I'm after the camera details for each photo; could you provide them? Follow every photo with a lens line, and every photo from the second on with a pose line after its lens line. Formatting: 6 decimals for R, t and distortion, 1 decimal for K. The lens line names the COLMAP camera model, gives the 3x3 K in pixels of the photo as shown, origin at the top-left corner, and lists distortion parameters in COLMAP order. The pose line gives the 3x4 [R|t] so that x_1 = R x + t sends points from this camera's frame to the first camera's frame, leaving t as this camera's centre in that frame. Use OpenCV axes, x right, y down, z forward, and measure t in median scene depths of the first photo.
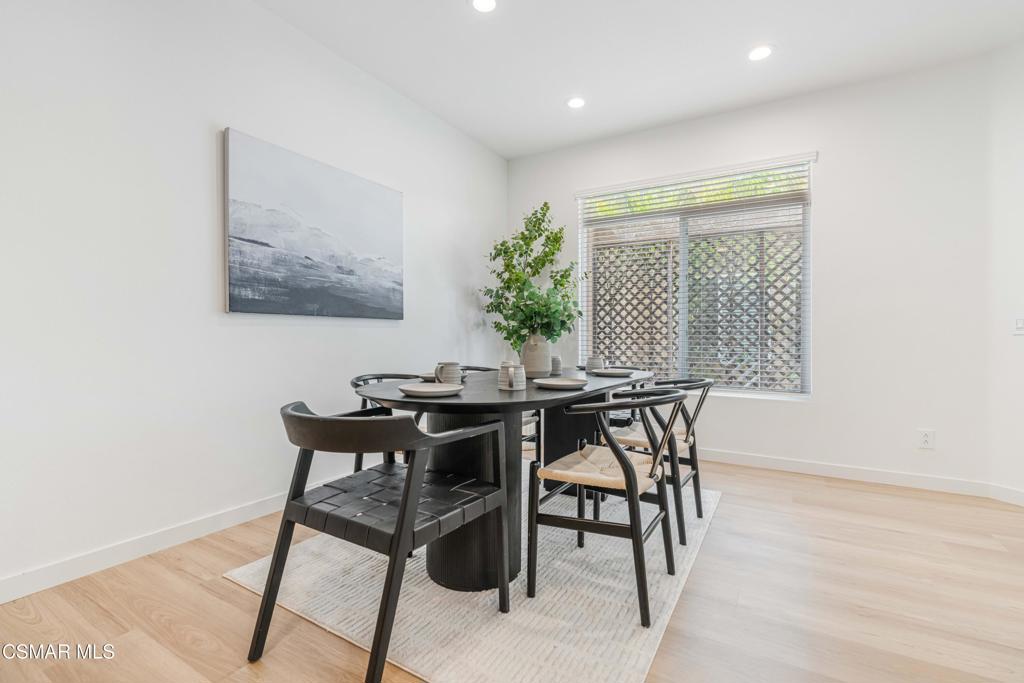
lens RADIAL K [[468.4, 0, 512.6], [0, 468.4, 338.3], [0, 0, 1]] dist [-0.003431, -0.000093]
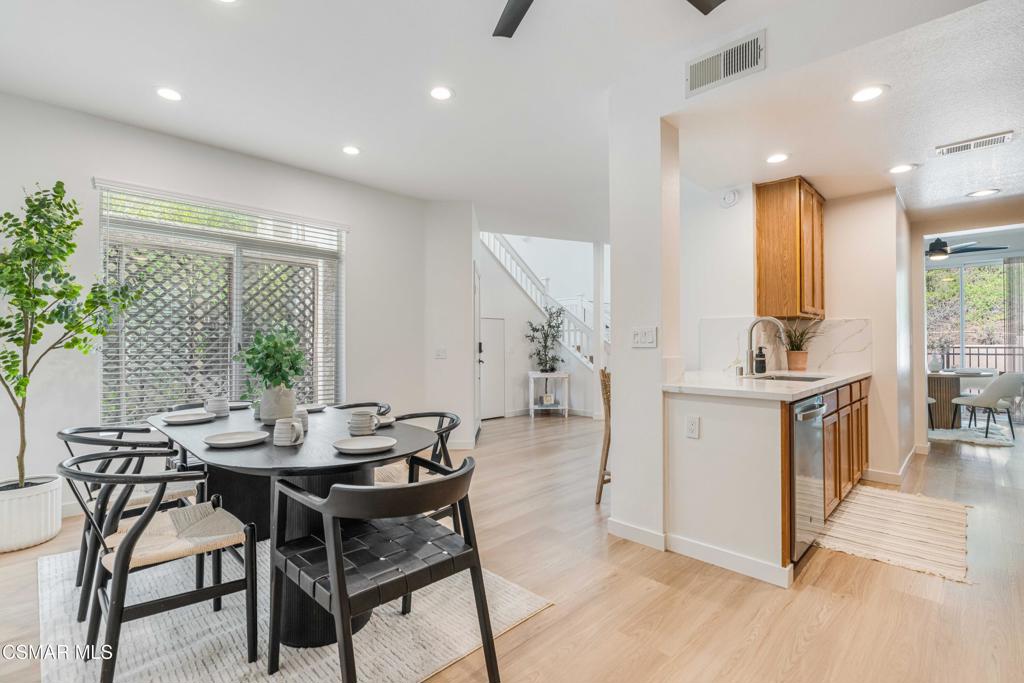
lens RADIAL K [[468.4, 0, 512.6], [0, 468.4, 338.3], [0, 0, 1]] dist [-0.003431, -0.000093]
pose [[0.240181, 0.004821, 0.970716, -0.646292], [0.002595, 0.999981, -0.005609, -0.072814], [-0.970725, 0.003866, 0.240163, 0.253095]]
